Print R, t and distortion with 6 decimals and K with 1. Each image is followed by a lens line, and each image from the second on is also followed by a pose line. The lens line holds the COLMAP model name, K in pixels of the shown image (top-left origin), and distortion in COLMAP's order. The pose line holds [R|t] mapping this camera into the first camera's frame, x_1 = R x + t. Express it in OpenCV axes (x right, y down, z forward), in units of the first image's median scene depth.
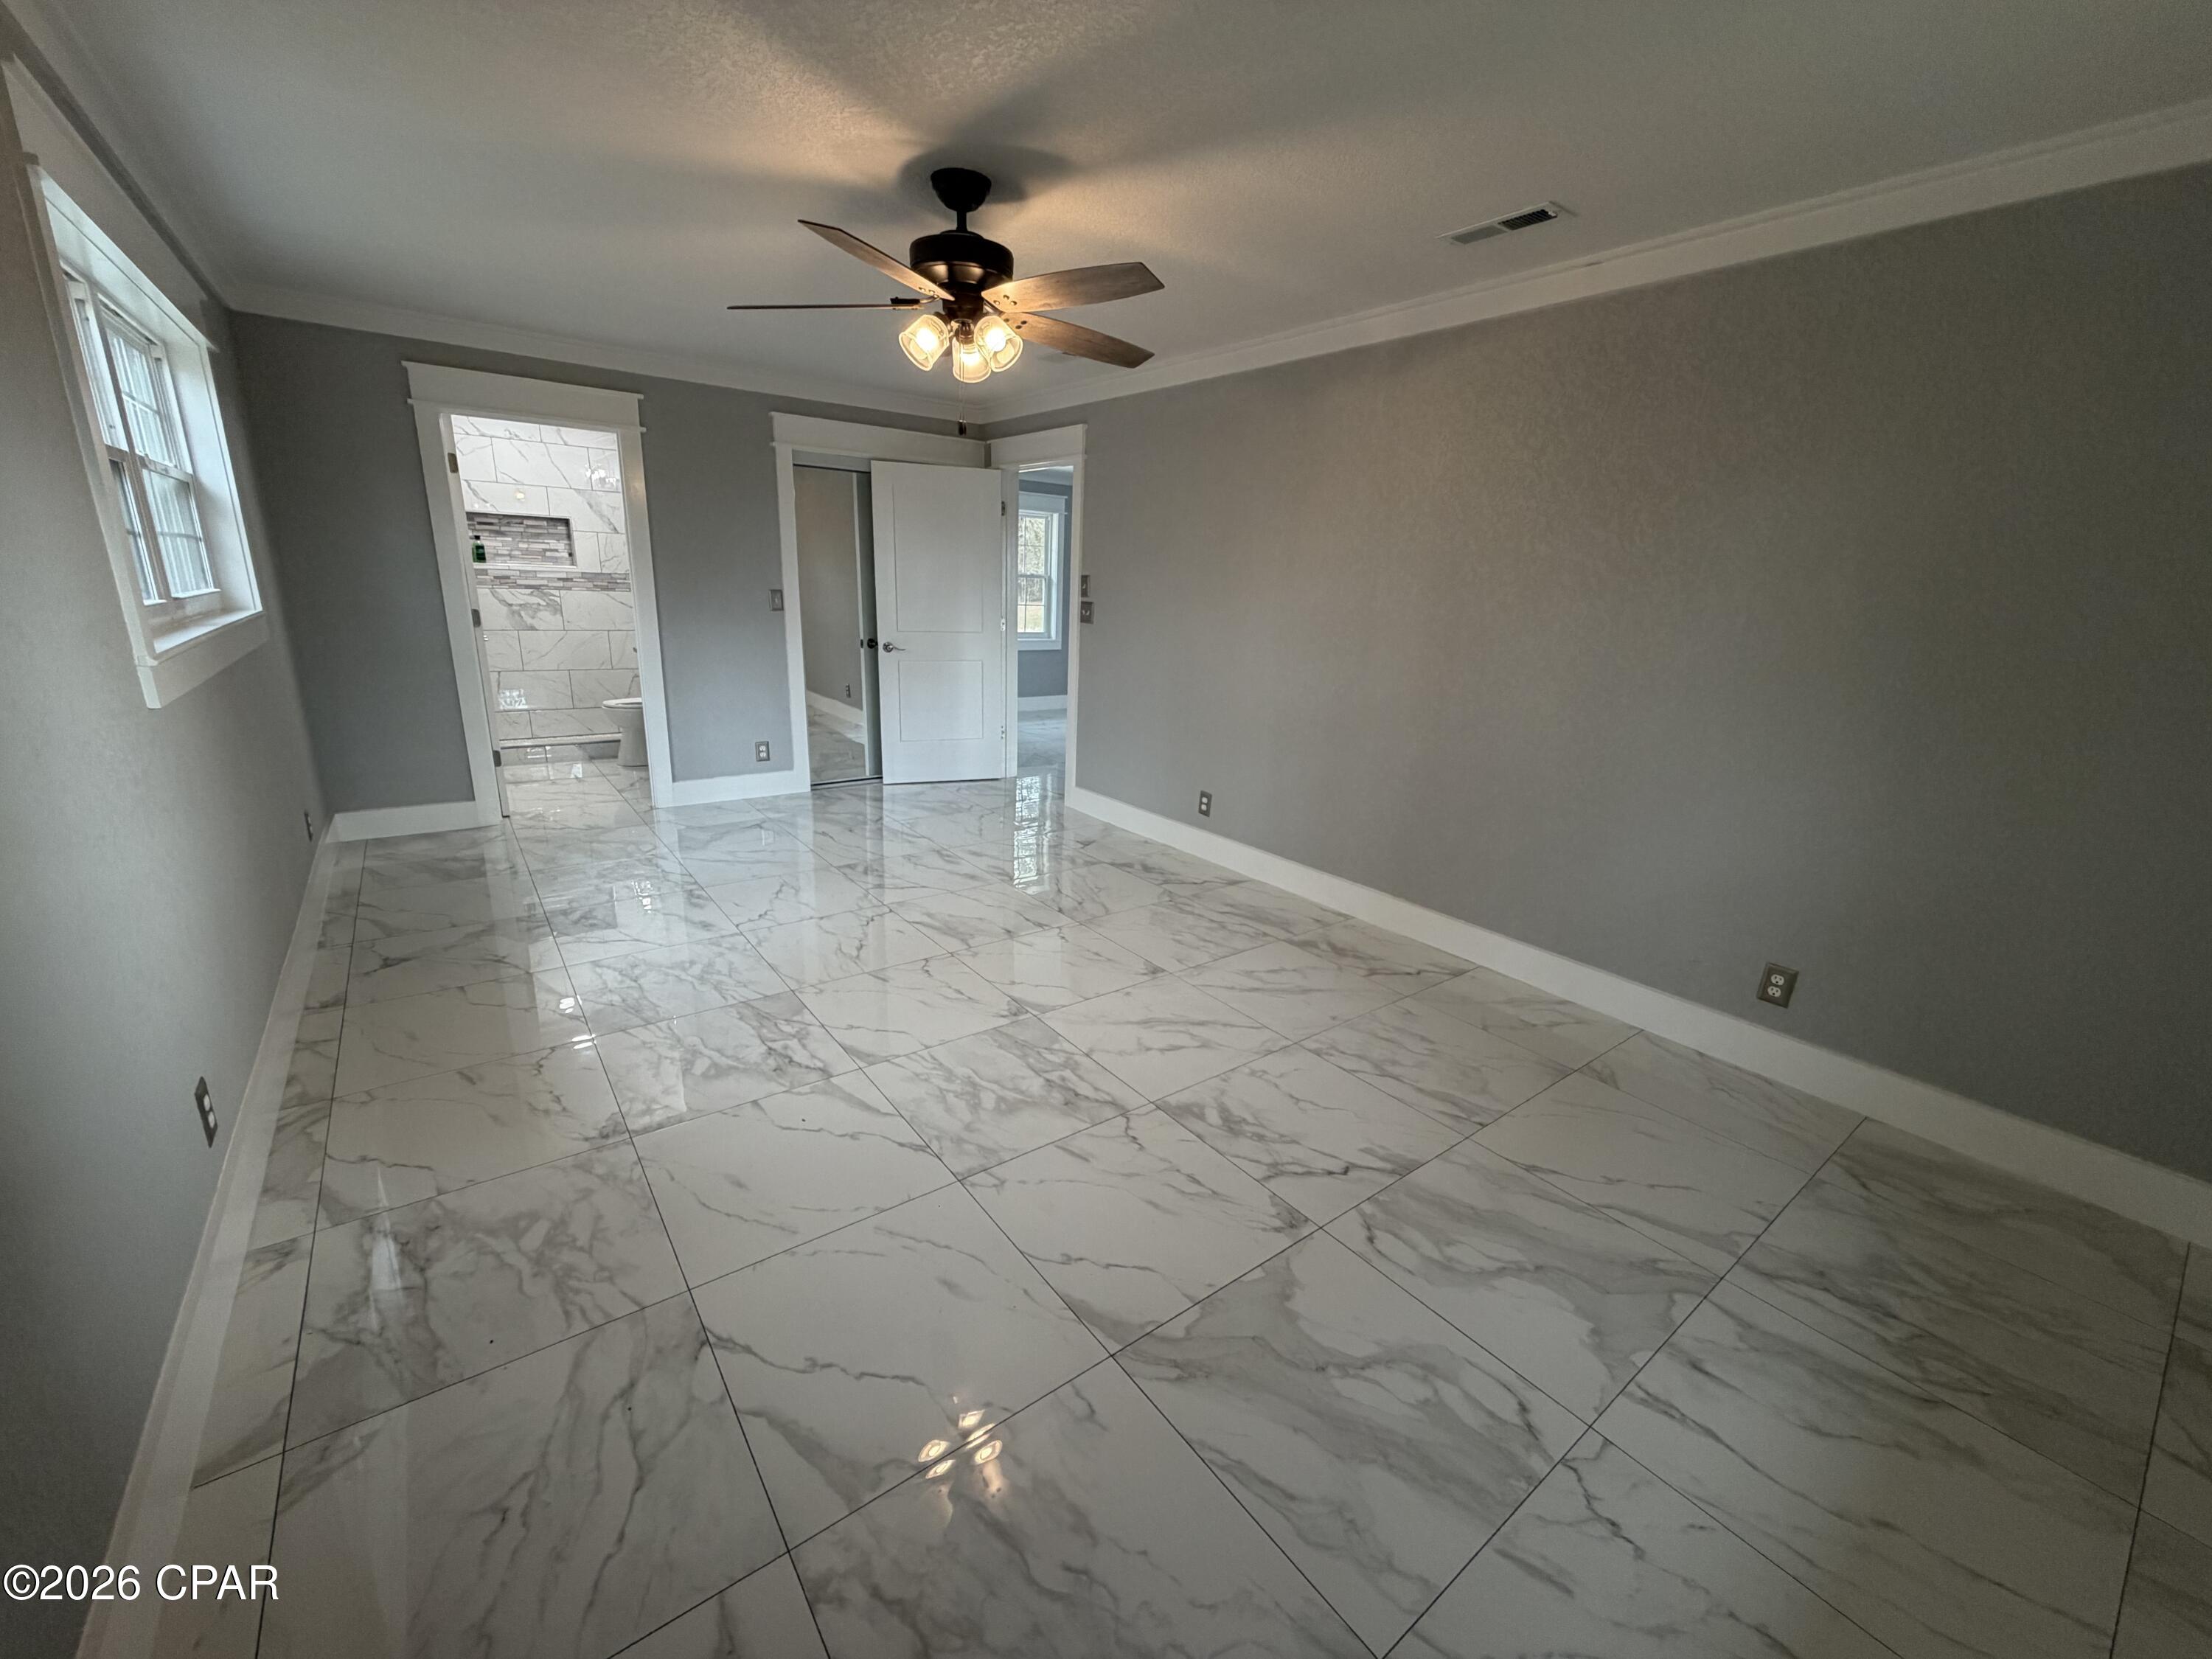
lens RADIAL K [[883.4, 0, 1104.2], [0, 883.4, 830.5], [0, 0, 1]] dist [0.000675, 0.000390]
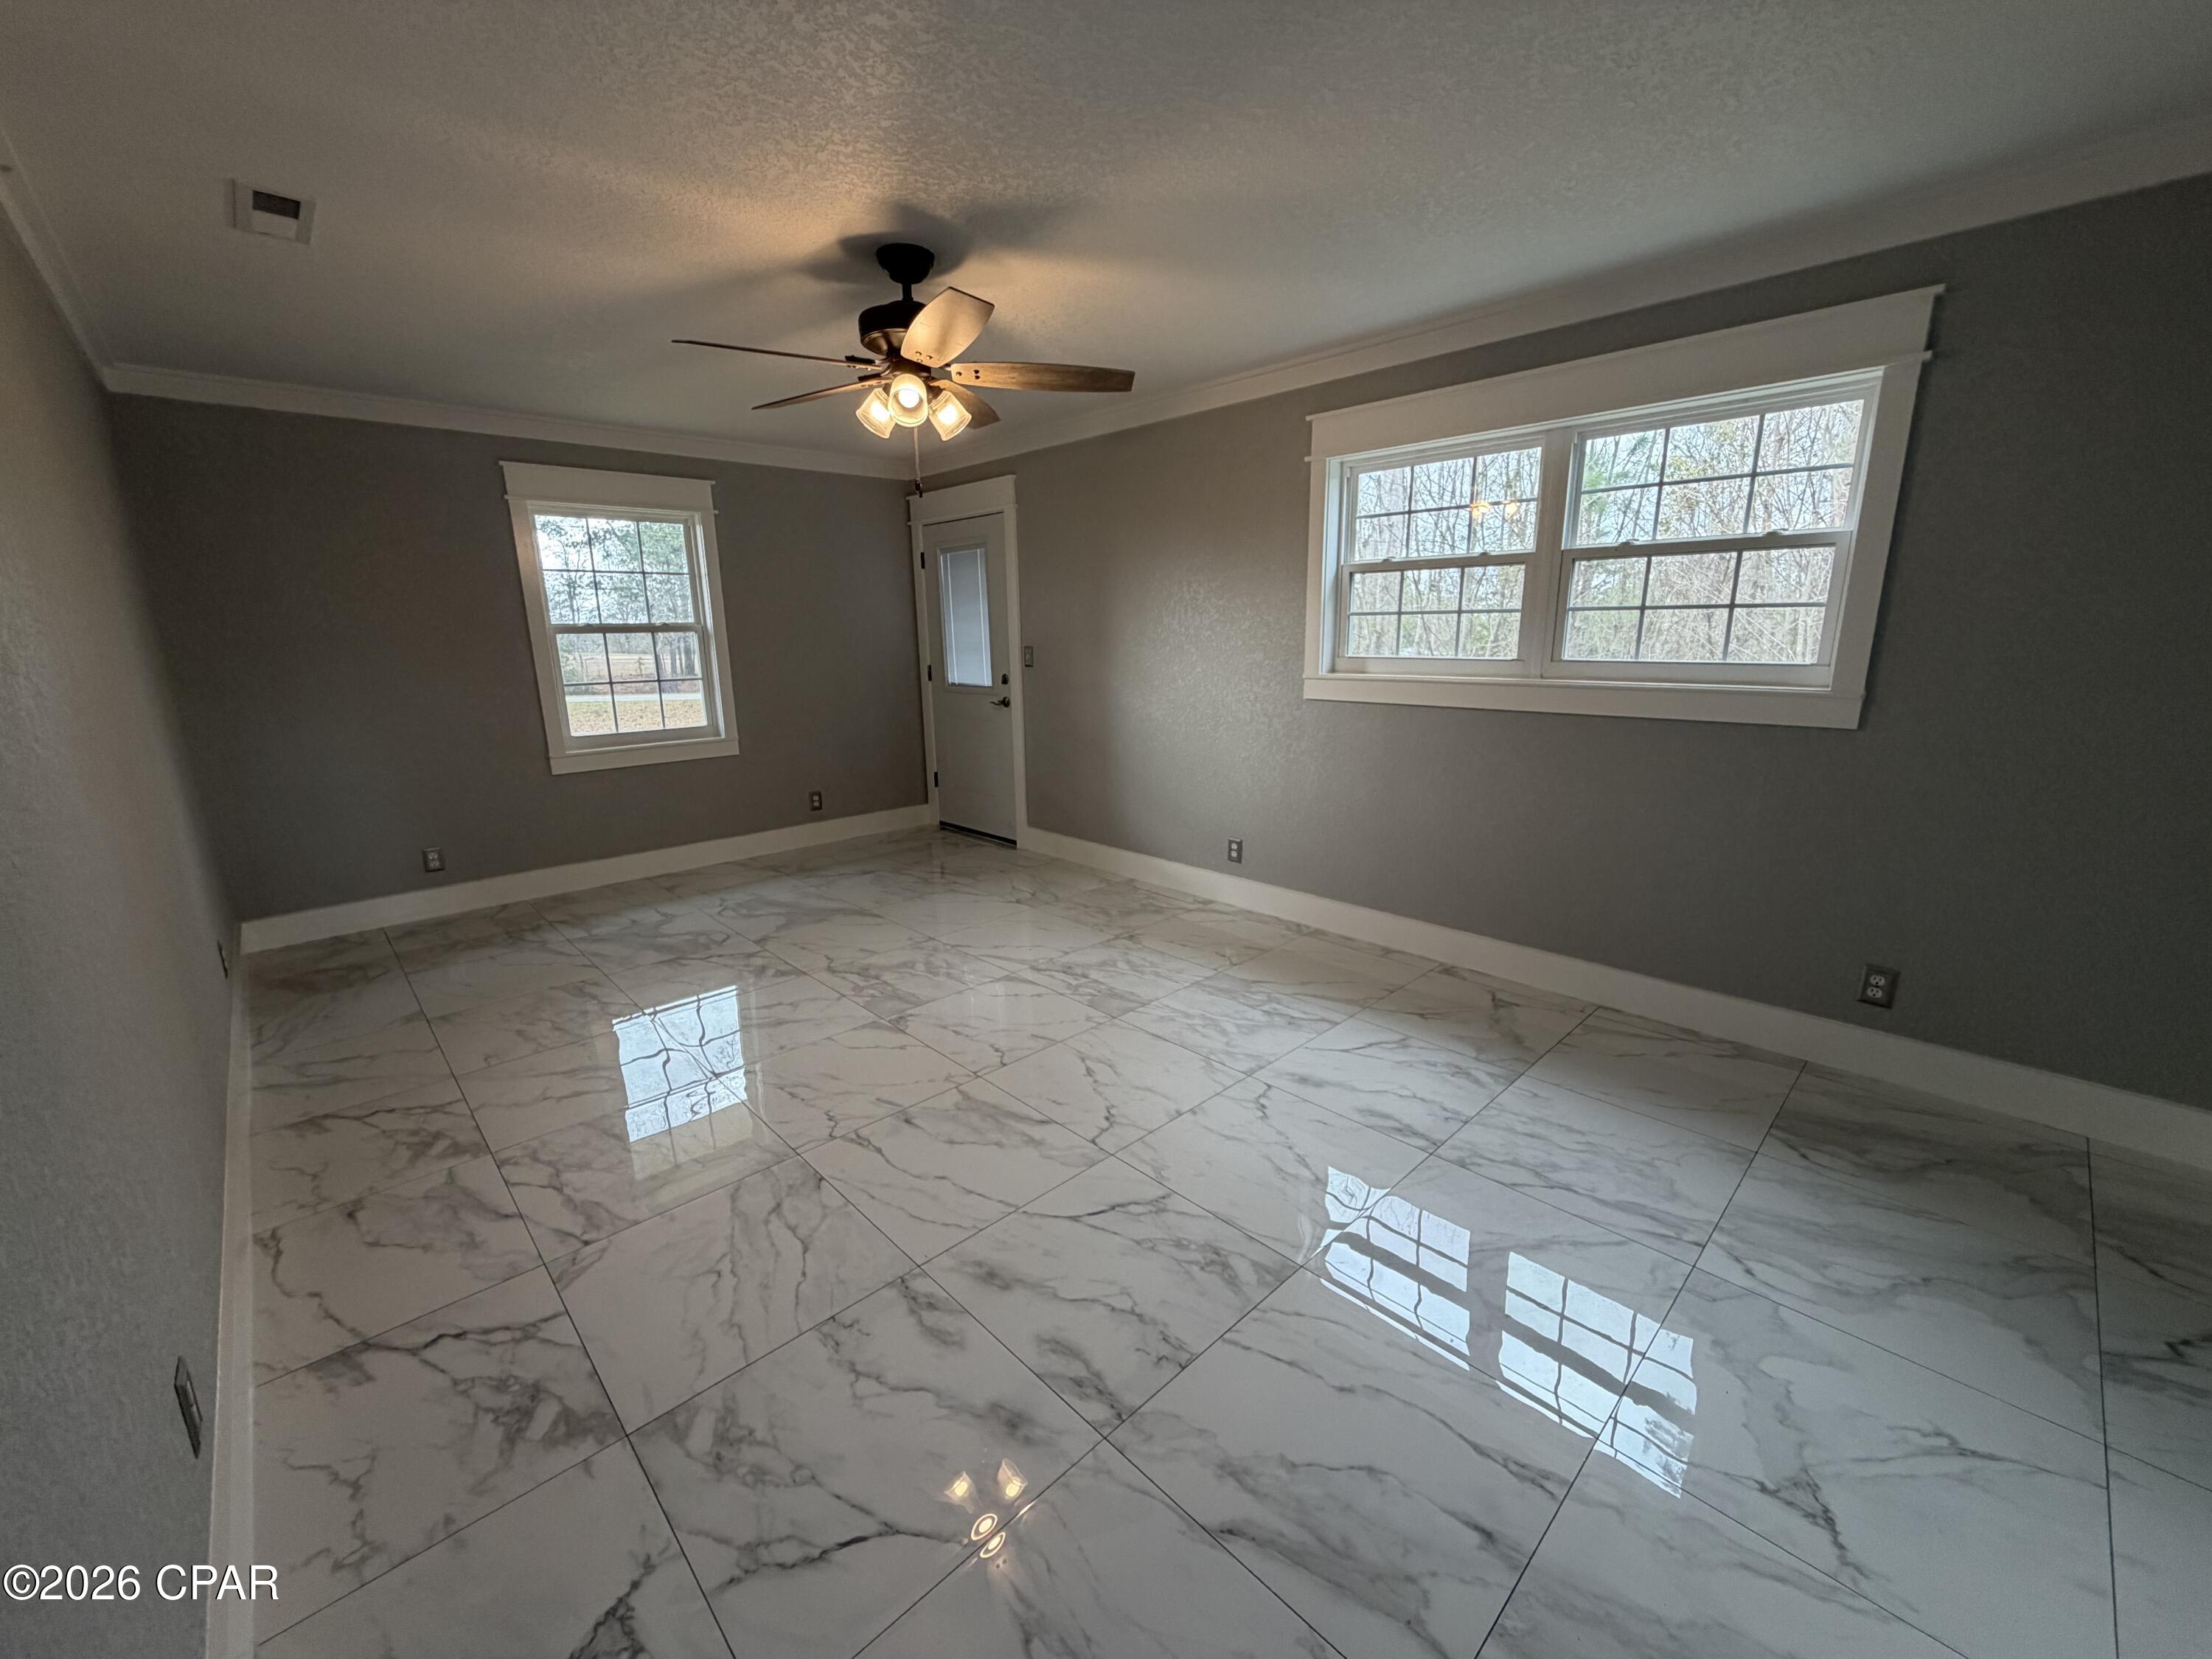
lens RADIAL K [[883.4, 0, 1104.2], [0, 883.4, 830.5], [0, 0, 1]] dist [0.000675, 0.000390]
pose [[-0.993016, 0.002397, -0.117959, -0.247174], [-0.054755, 0.876243, 0.478749, -0.595594], [0.104508, 0.481864, -0.869992, 2.072068]]
